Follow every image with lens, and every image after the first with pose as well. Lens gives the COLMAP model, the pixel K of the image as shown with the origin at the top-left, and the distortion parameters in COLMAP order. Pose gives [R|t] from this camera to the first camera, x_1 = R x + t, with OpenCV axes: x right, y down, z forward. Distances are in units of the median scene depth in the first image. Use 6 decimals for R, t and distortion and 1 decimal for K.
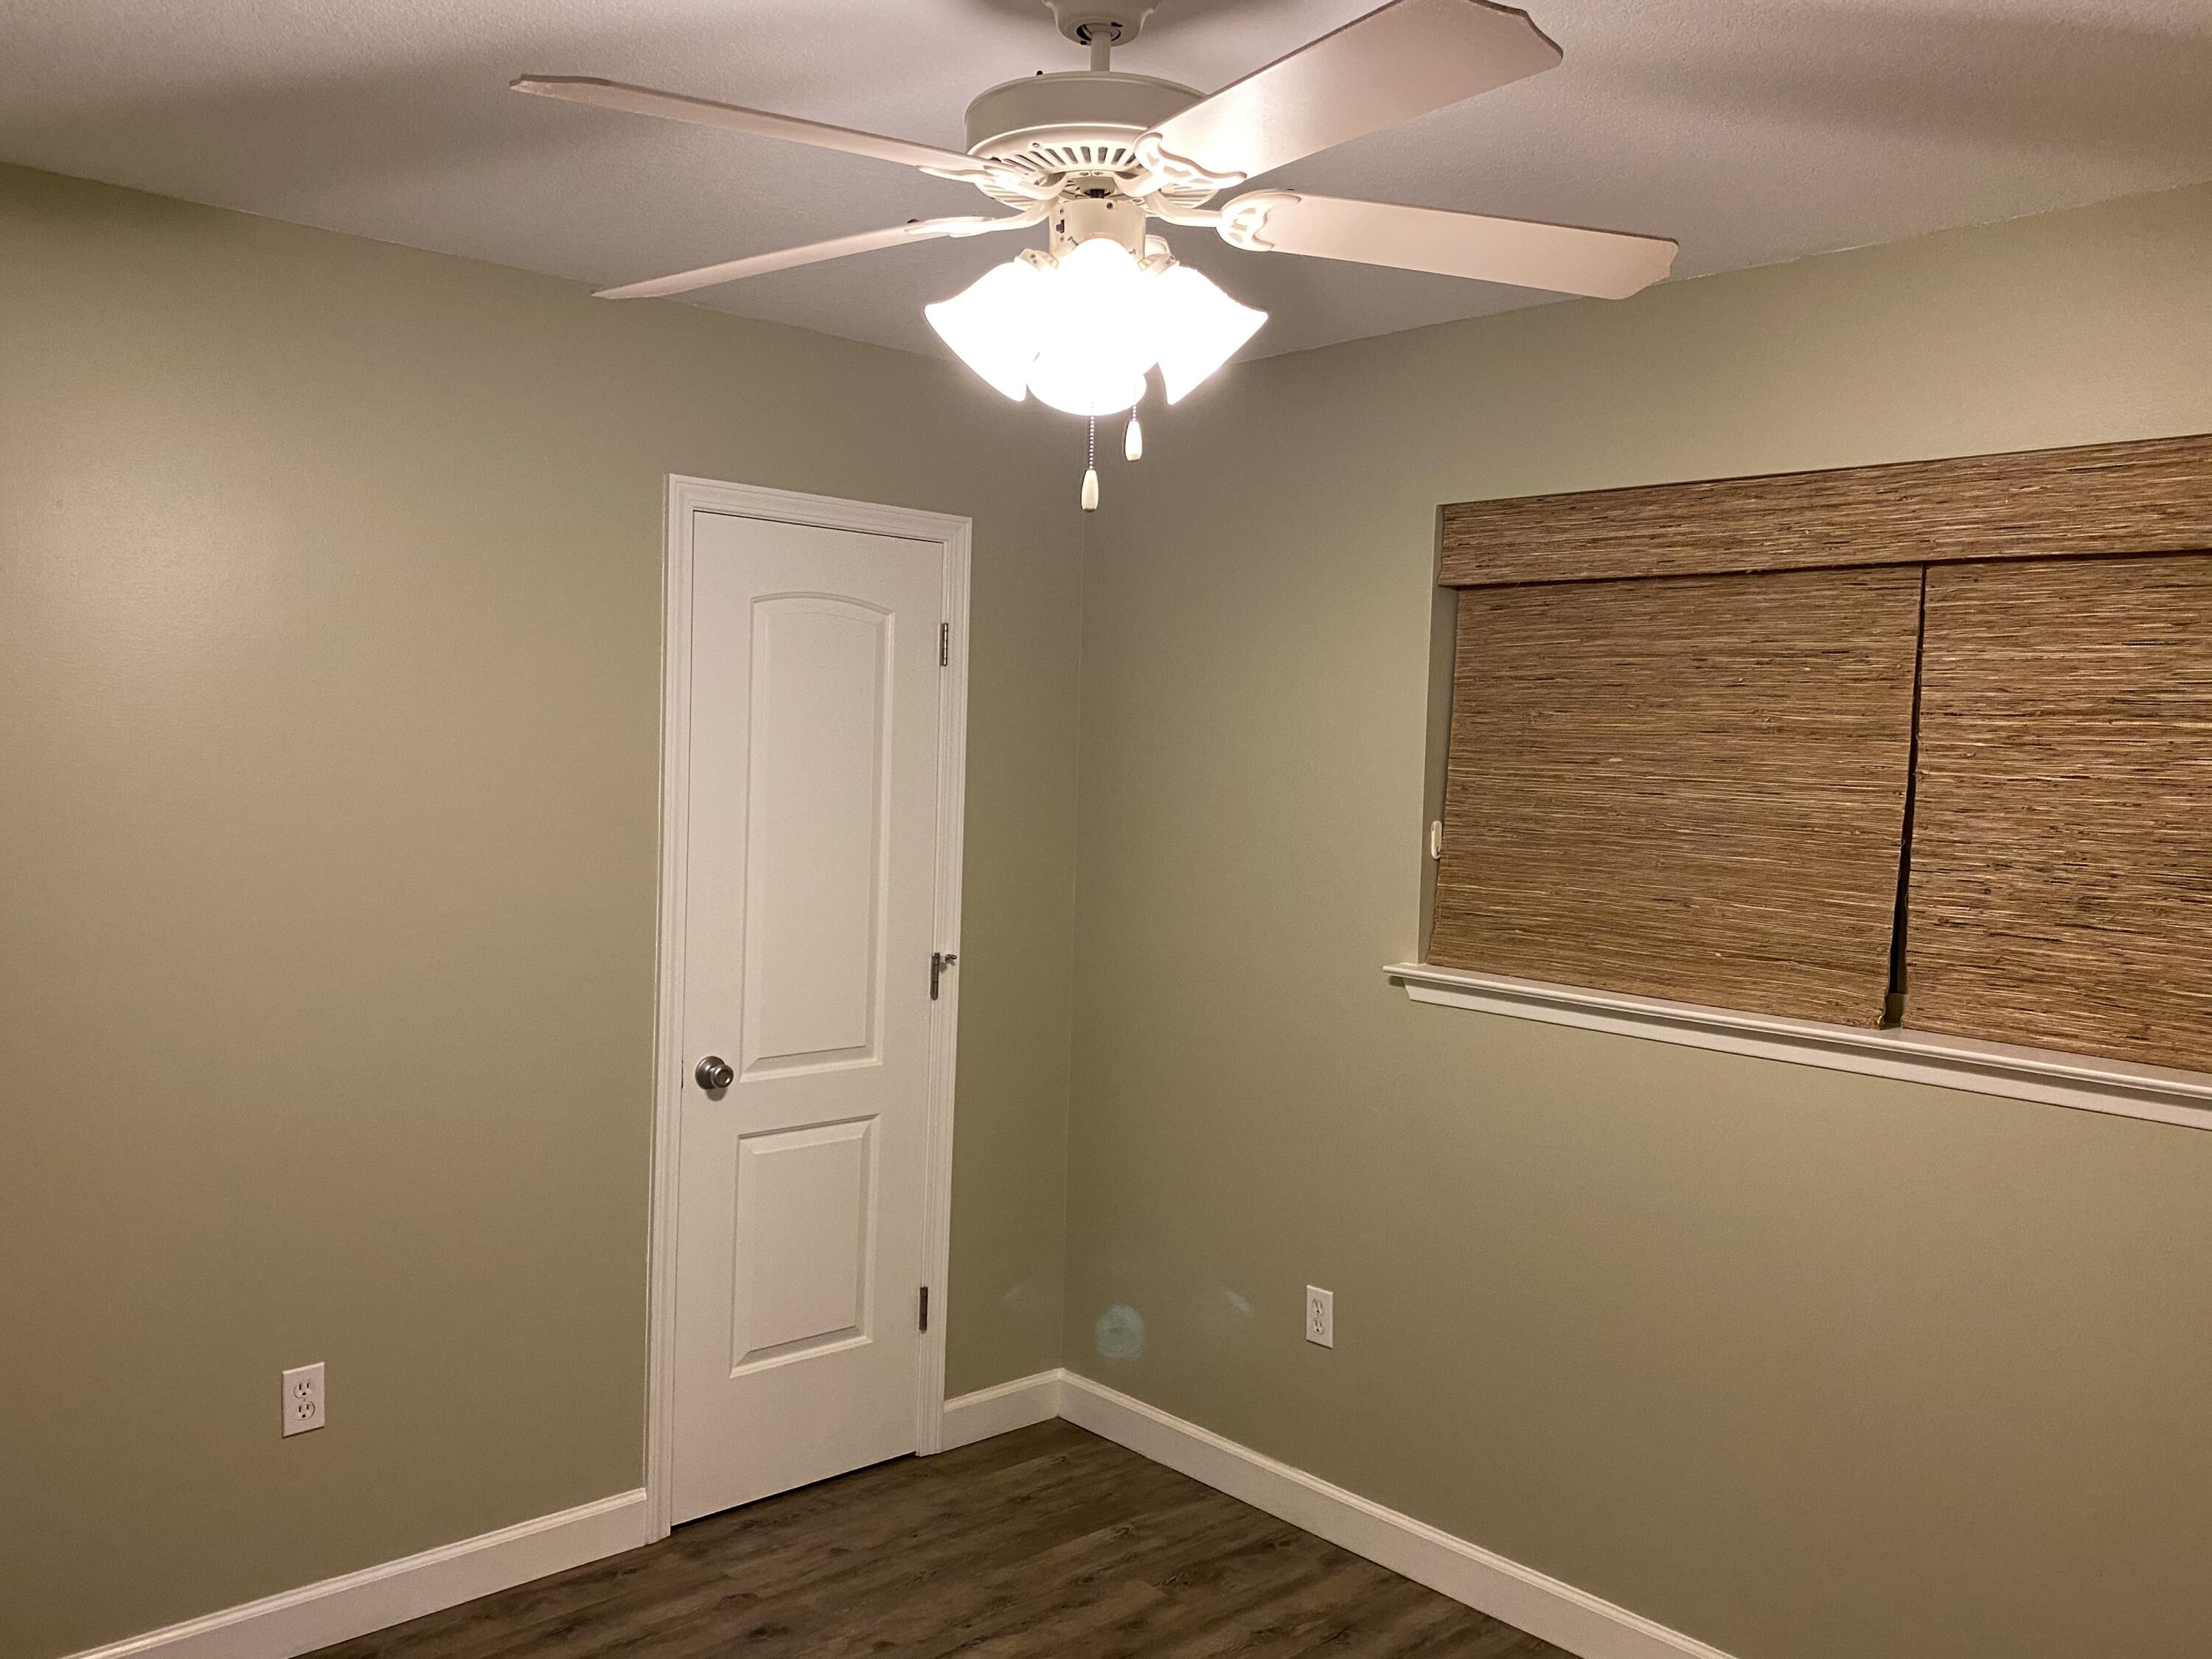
lens RADIAL K [[1789.3, 0, 1104.6], [0, 1789.3, 839.5], [0, 0, 1]] dist [0.038644, -0.036613]
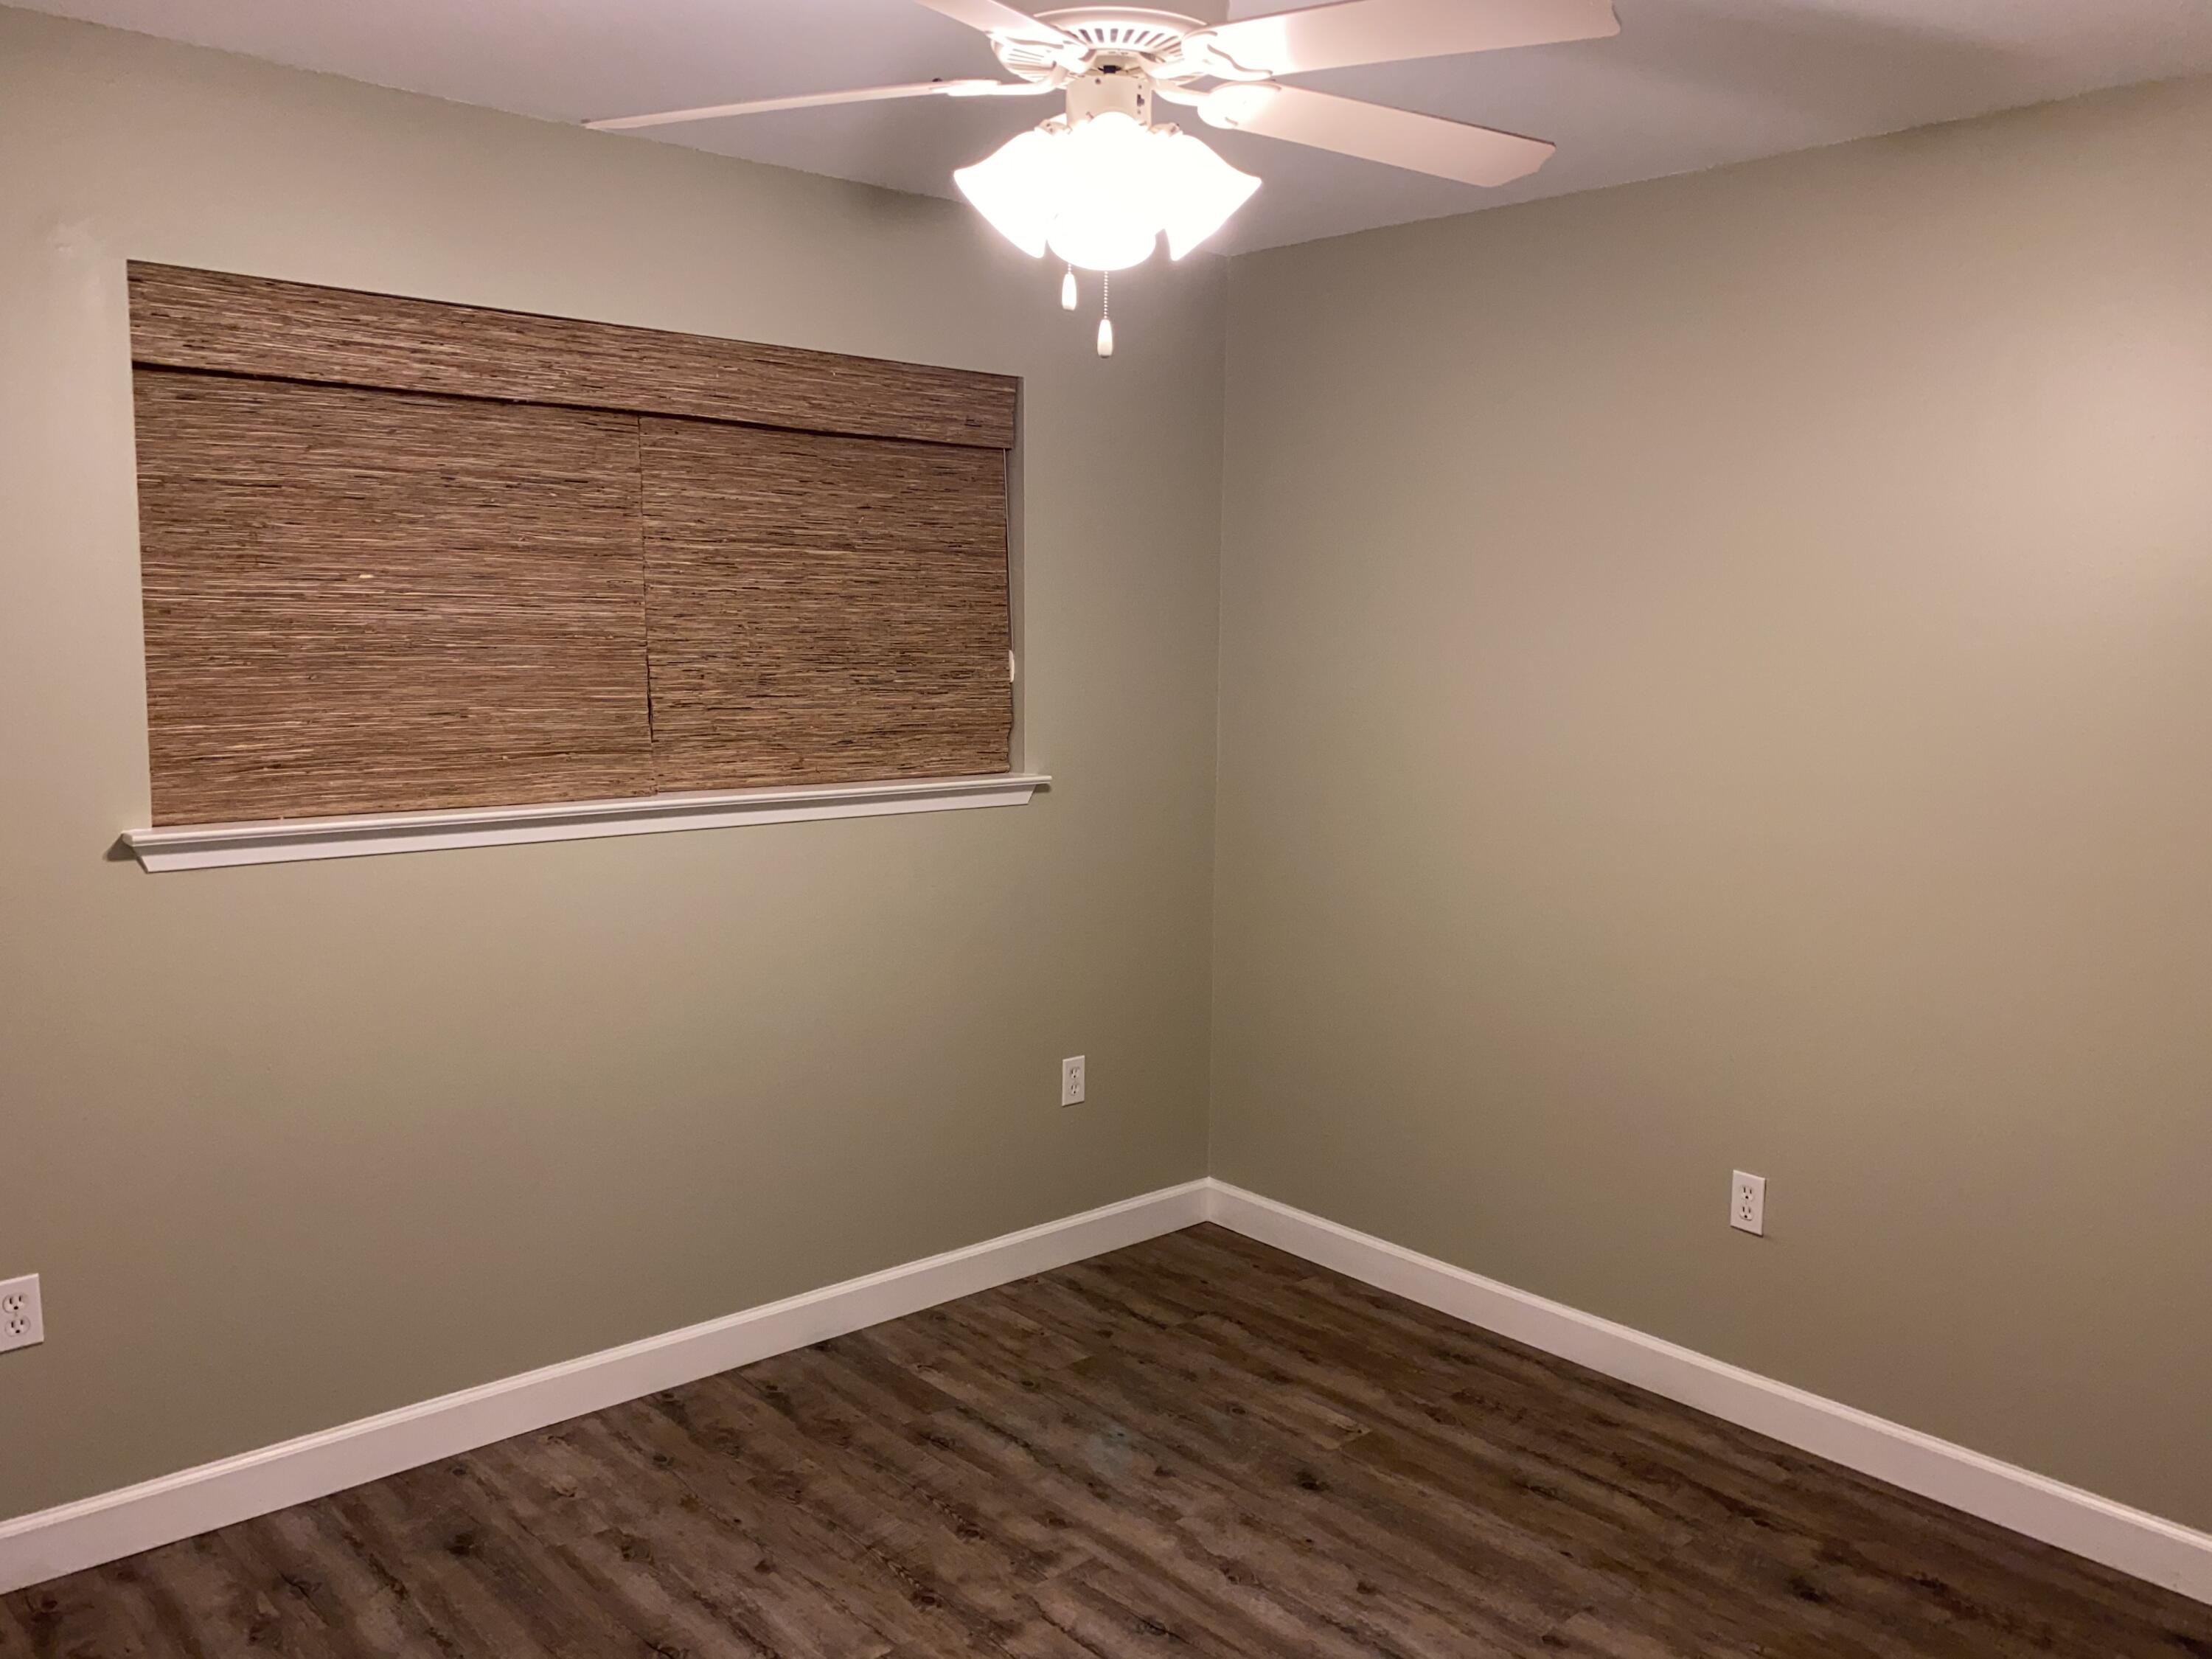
lens RADIAL K [[1789.3, 0, 1107.6], [0, 1789.3, 835.6], [0, 0, 1]] dist [0.038644, -0.036613]
pose [[0.011112, -0.148999, 0.988775, -0.743669], [0.047096, 0.987816, 0.148326, -0.033614], [-0.998829, 0.044919, 0.017994, 0.629624]]
